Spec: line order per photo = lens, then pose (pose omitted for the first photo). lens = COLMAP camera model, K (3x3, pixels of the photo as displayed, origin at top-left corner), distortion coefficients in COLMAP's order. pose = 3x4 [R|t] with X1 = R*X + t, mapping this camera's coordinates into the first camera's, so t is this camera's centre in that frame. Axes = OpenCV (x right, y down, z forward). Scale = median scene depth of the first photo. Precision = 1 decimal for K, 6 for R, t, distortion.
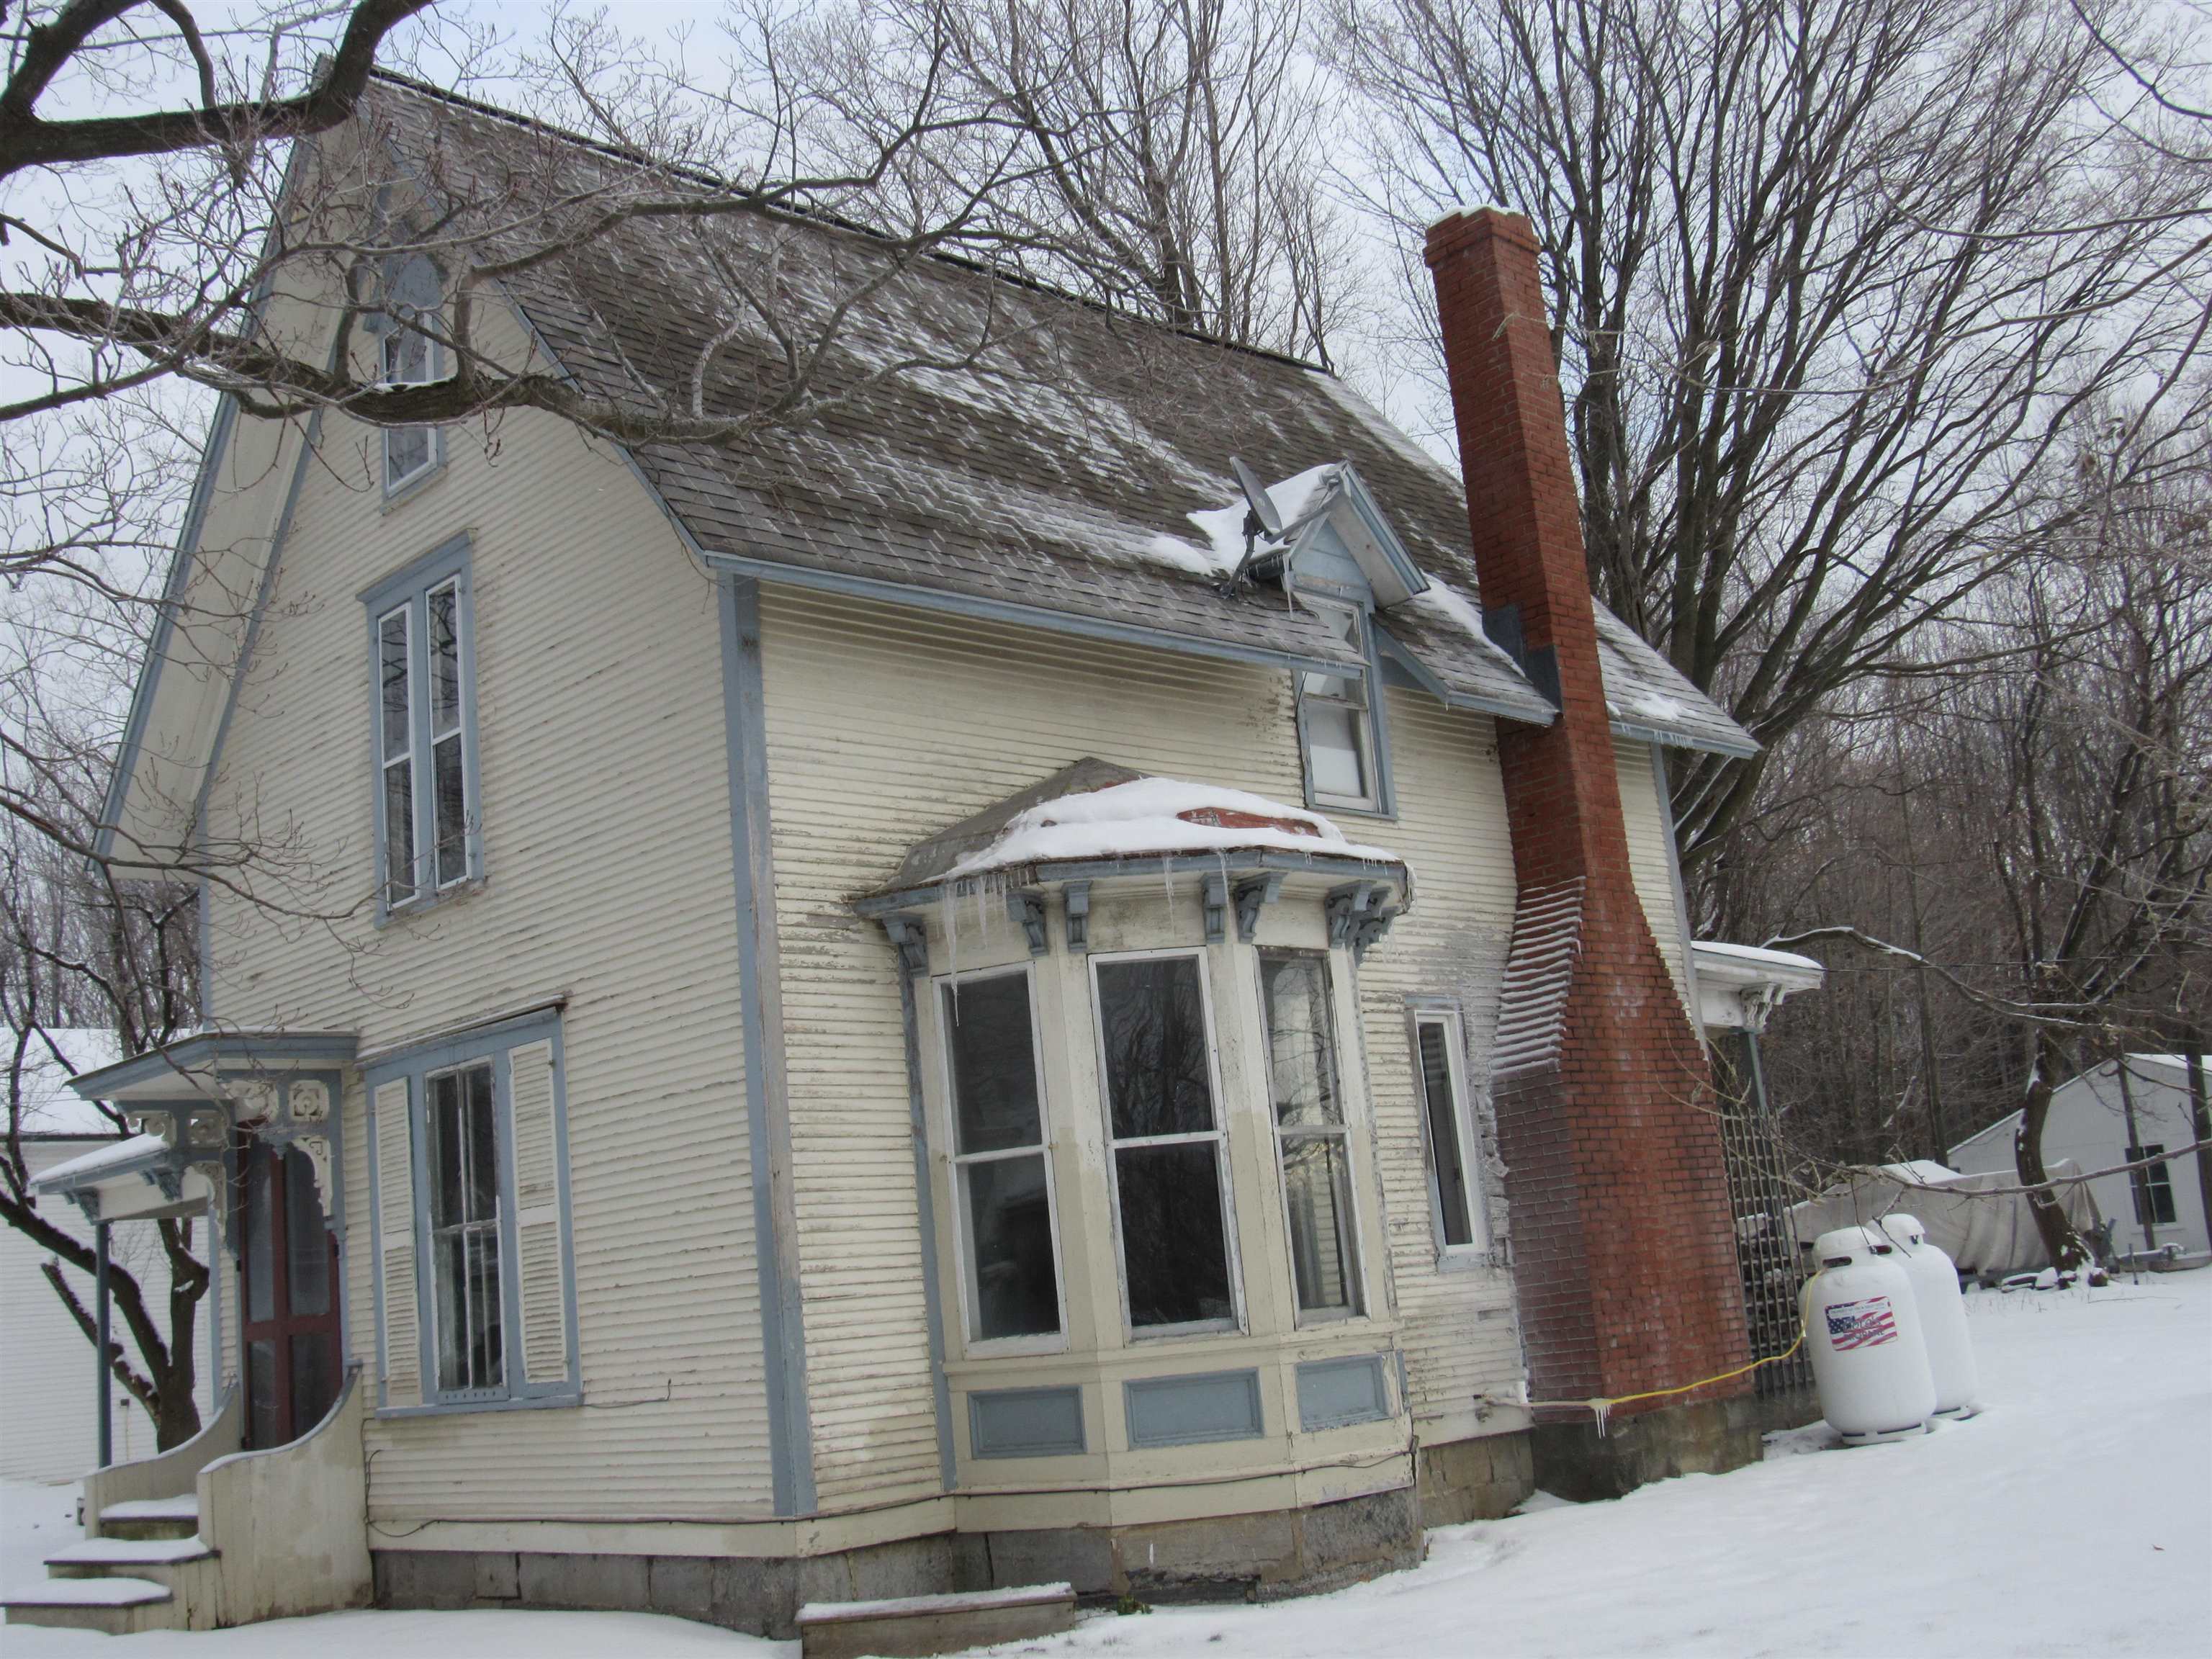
lens RADIAL K [[2367.2, 0, 1106.0], [0, 2367.2, 829.5], [0, 0, 1]] dist [-0.065428, 0.014247]
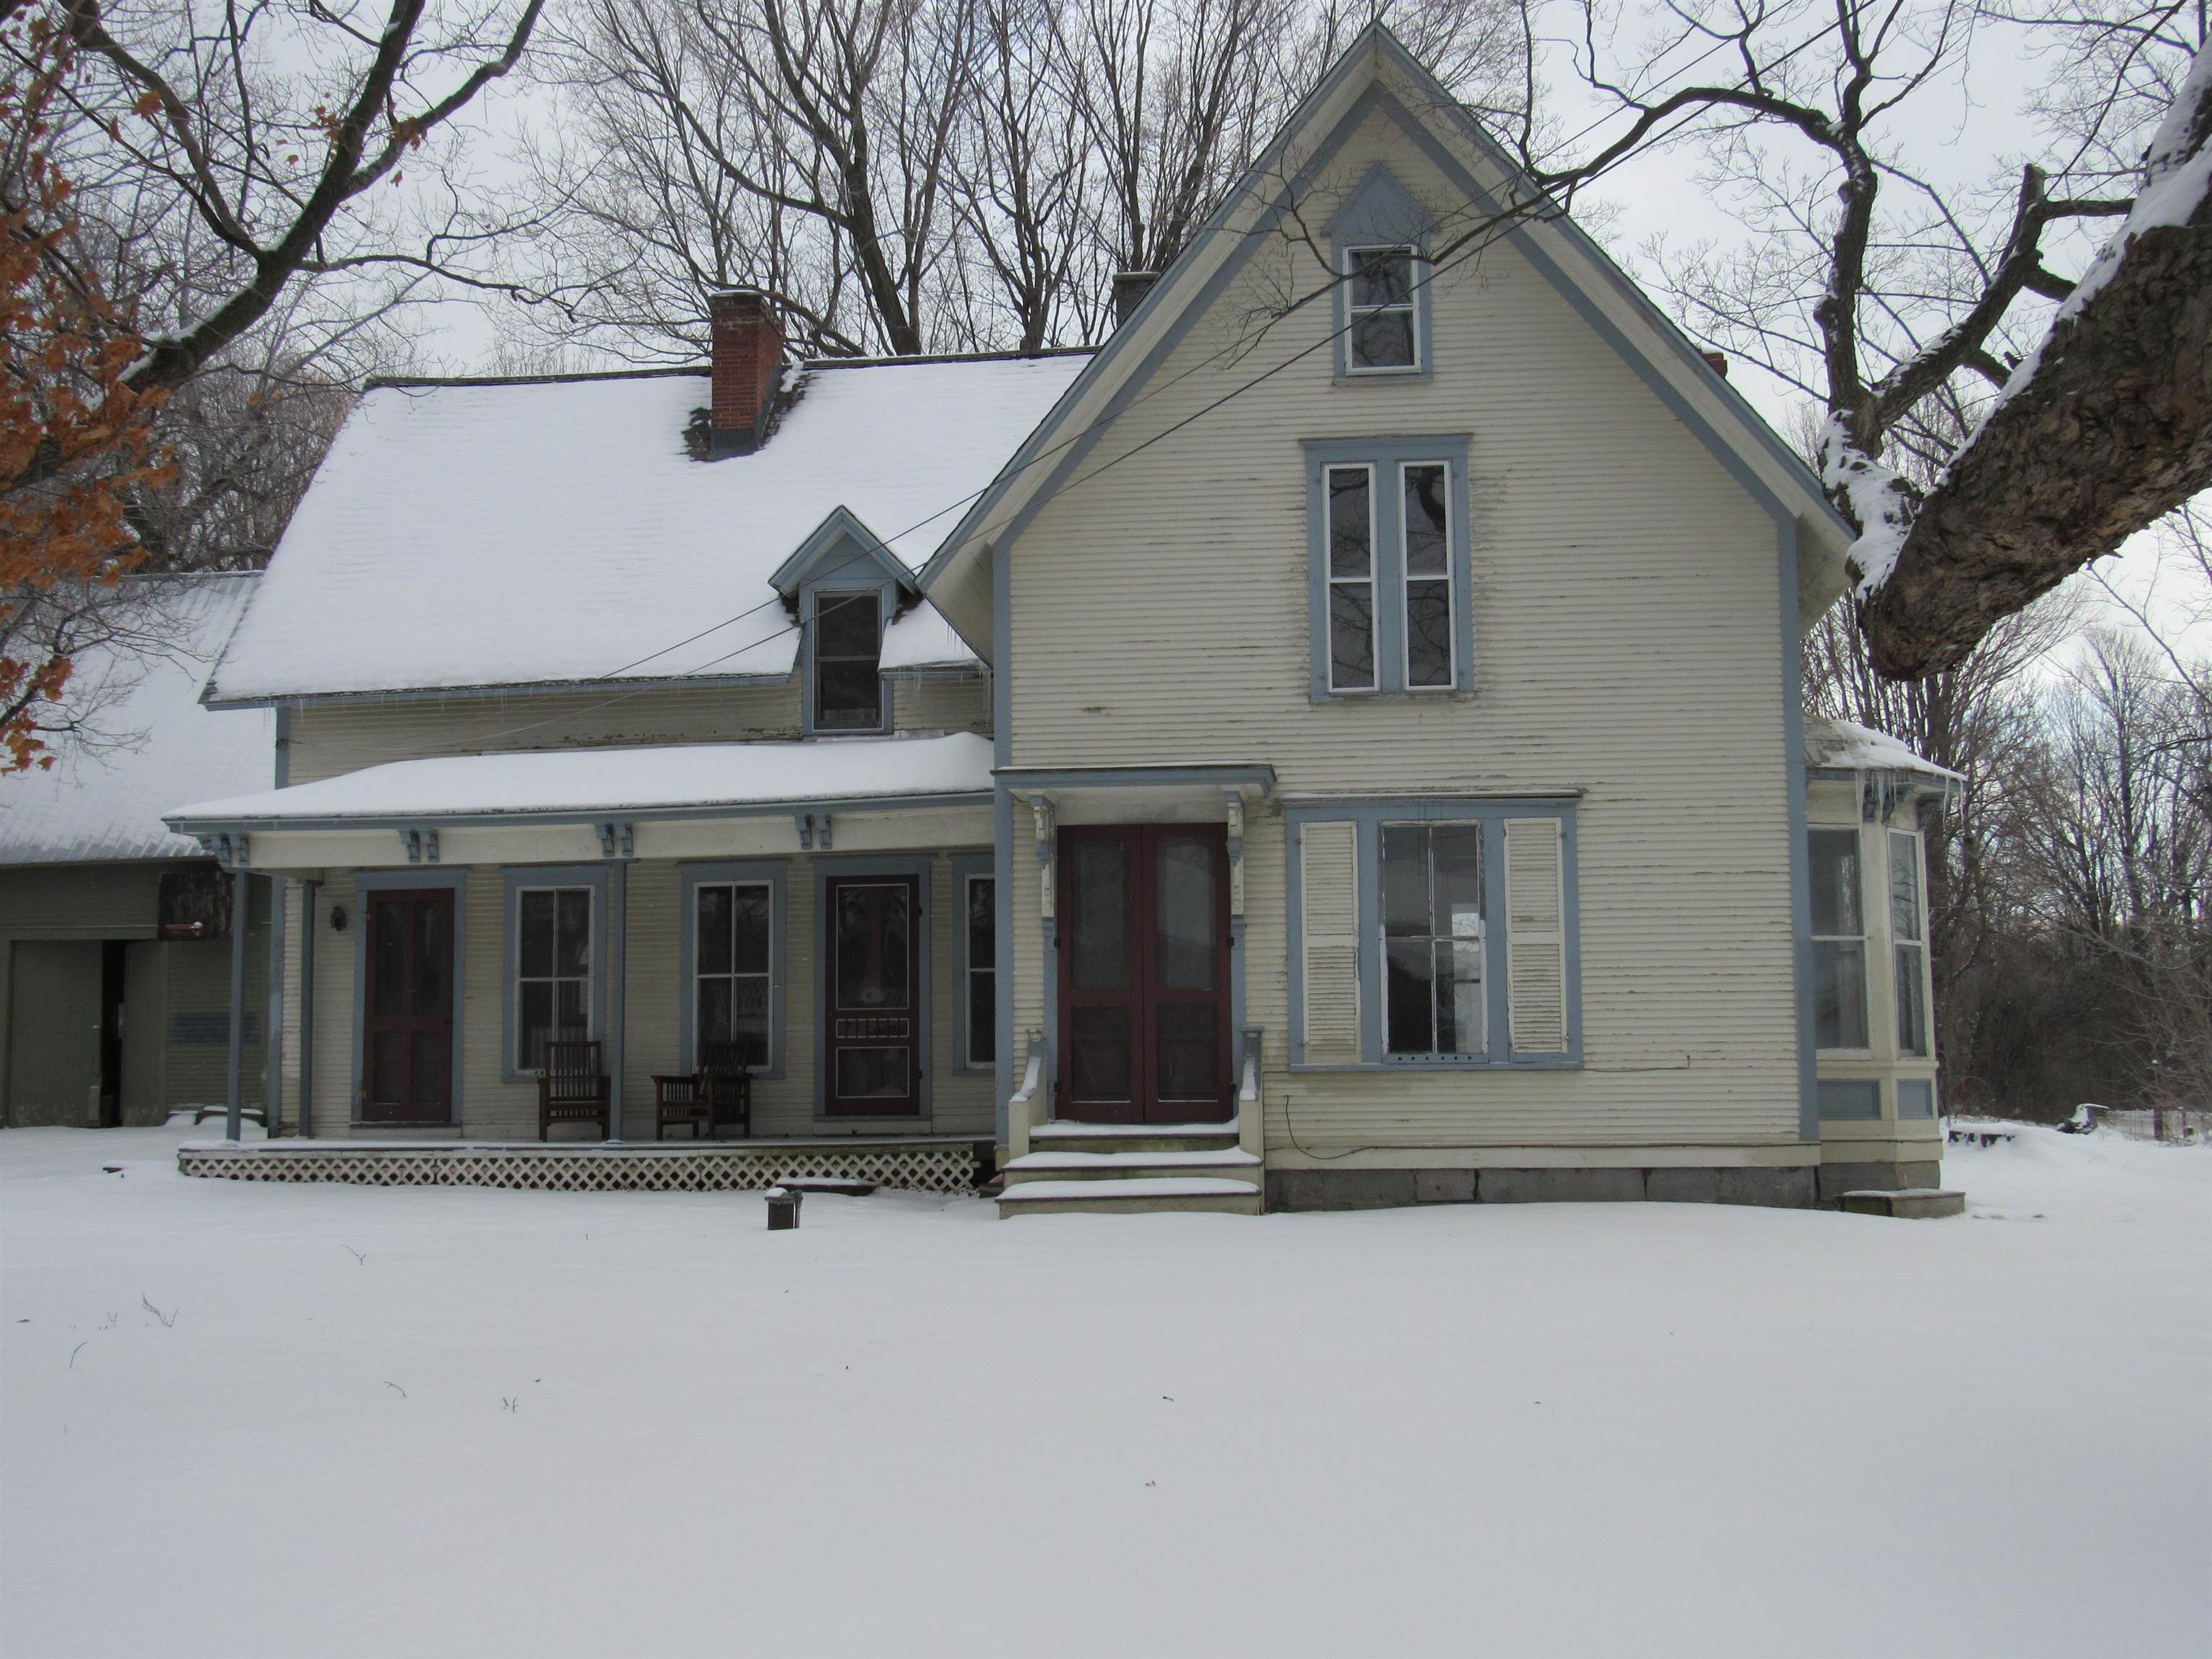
lens RADIAL K [[2367.2, 0, 1106.0], [0, 2367.2, 829.5], [0, 0, 1]] dist [-0.065428, 0.014247]
pose [[0.776160, 0.153149, 0.611655, -1.346499], [-0.191288, 0.981529, -0.003024, 0.154512], [-0.600820, -0.114655, 0.791119, 0.023702]]
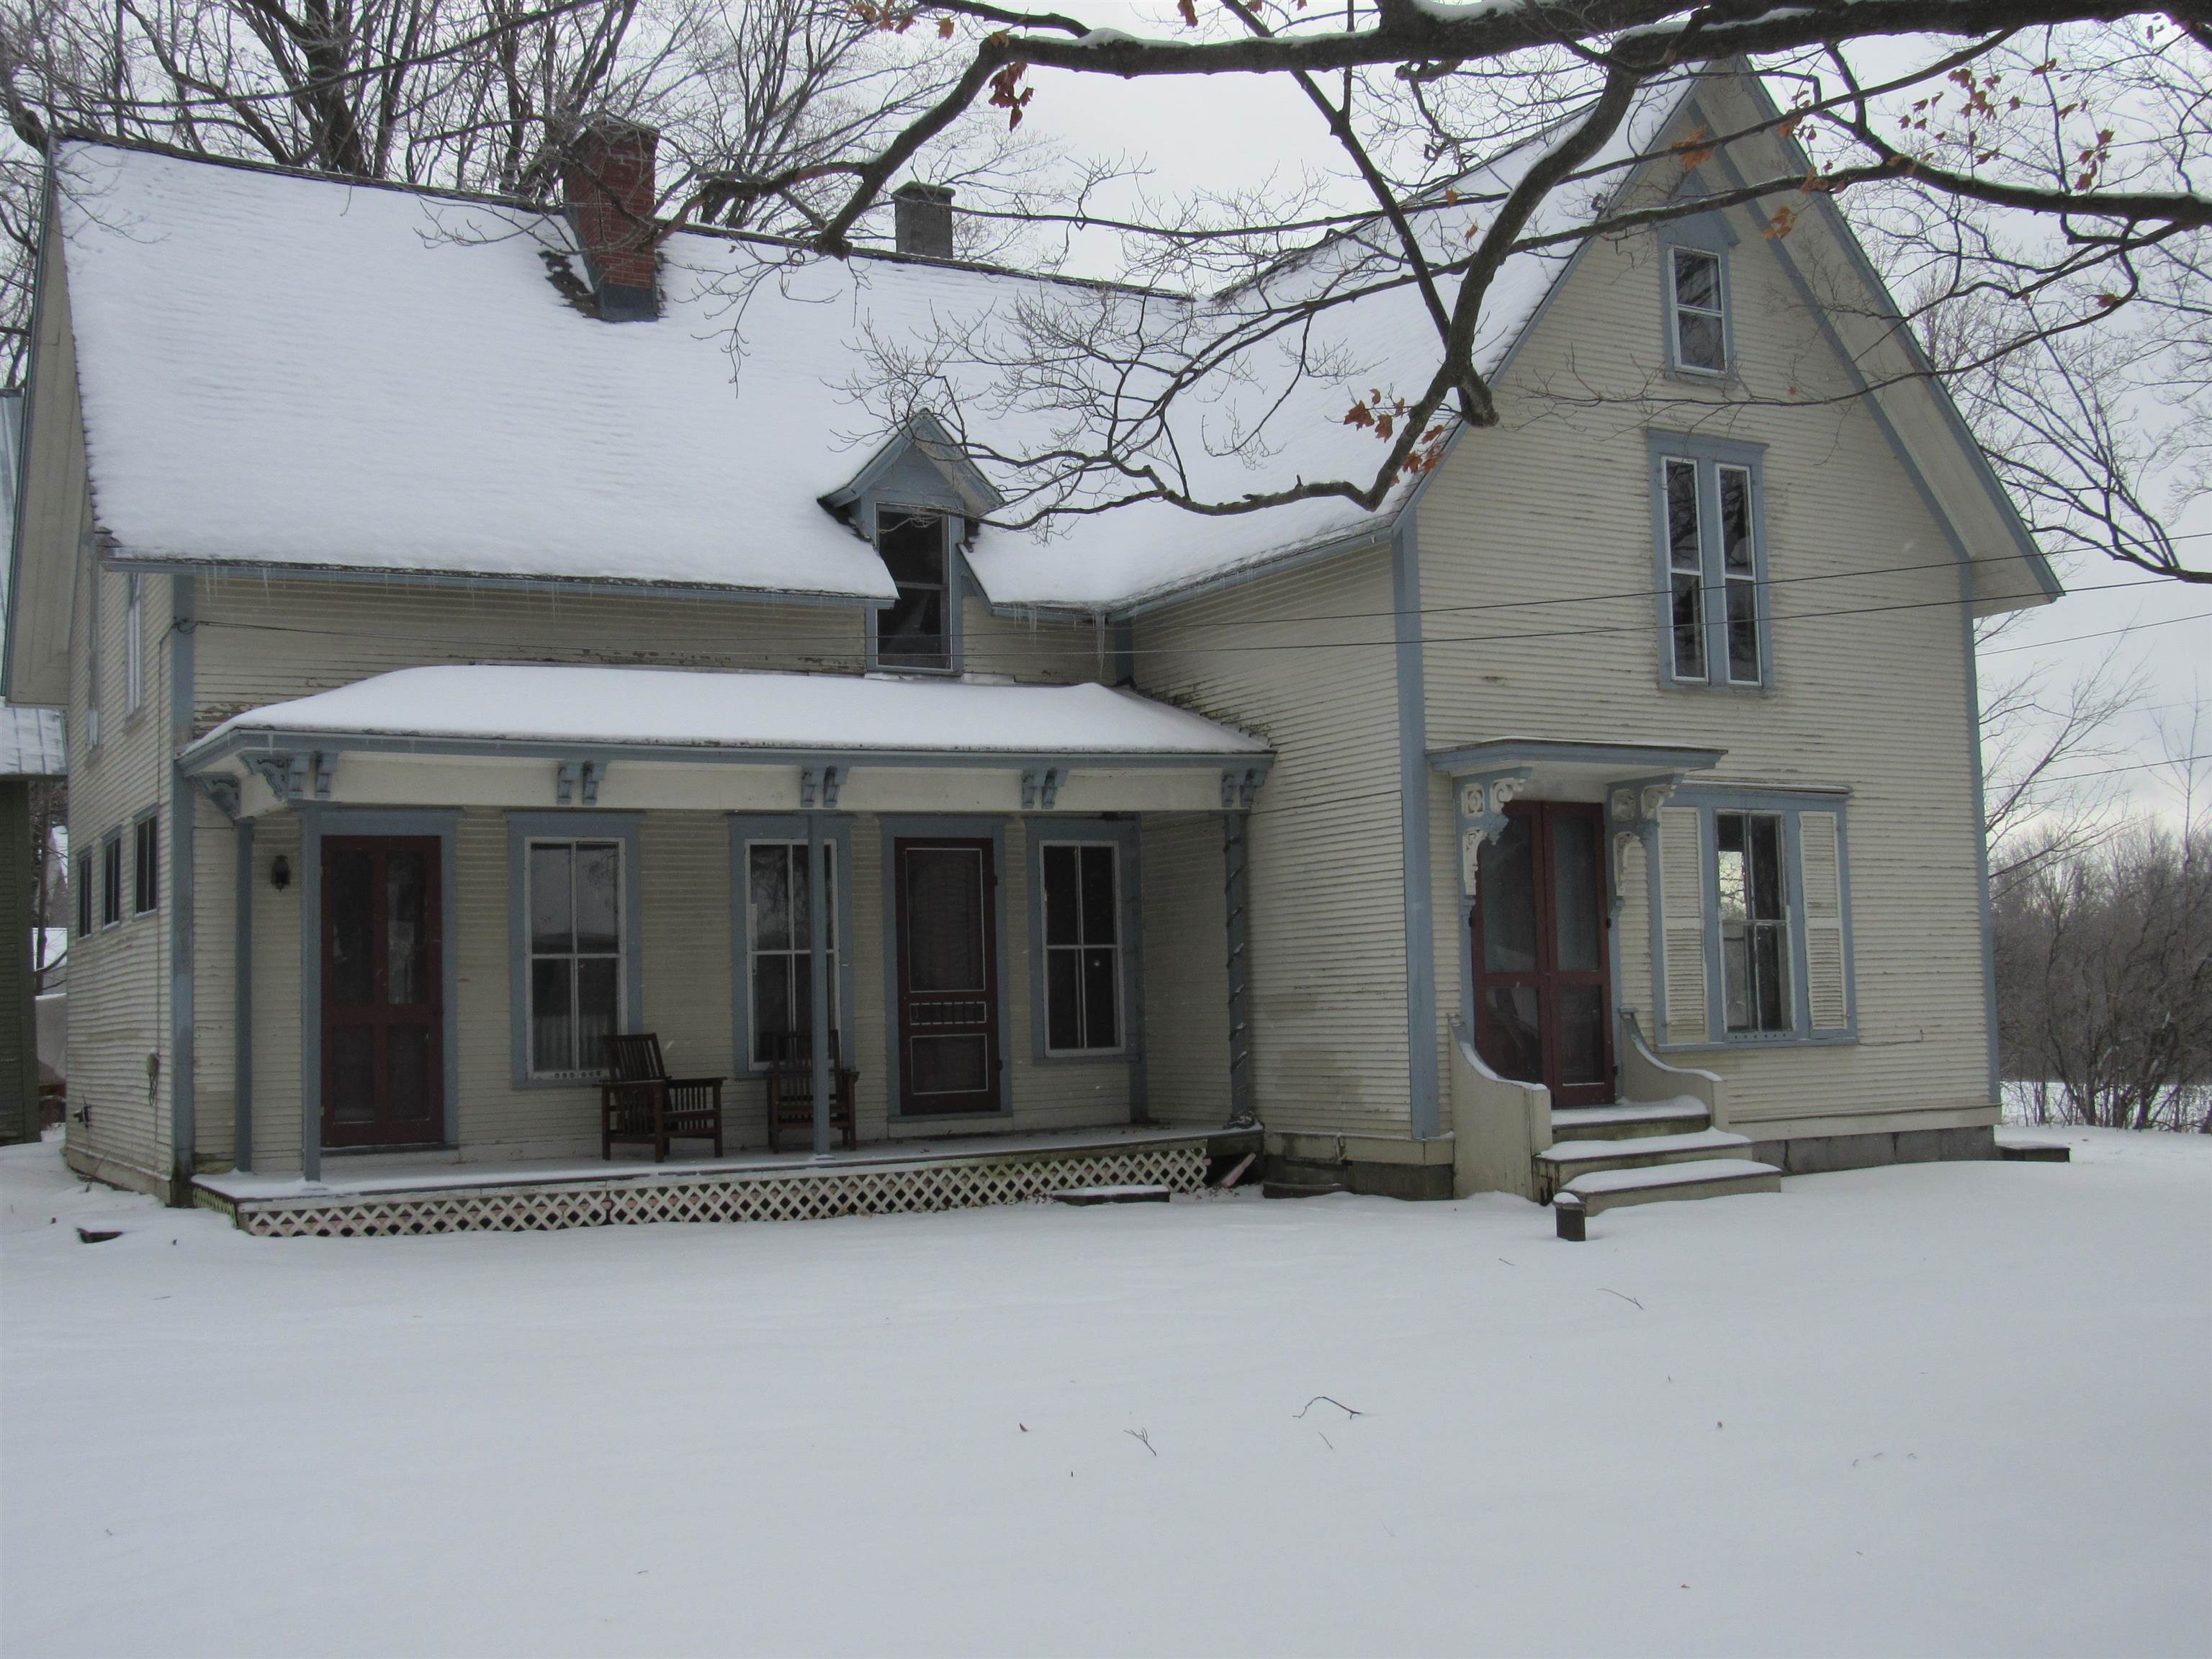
lens RADIAL K [[2380.1, 0, 1103.4], [0, 2380.1, 822.6], [0, 0, 1]] dist [-0.051829, 0.001909]
pose [[0.247501, 0.167381, 0.954320, -1.867982], [-0.193480, 0.973664, -0.120595, 0.381576], [-0.949373, -0.154795, 0.273368, 1.040413]]
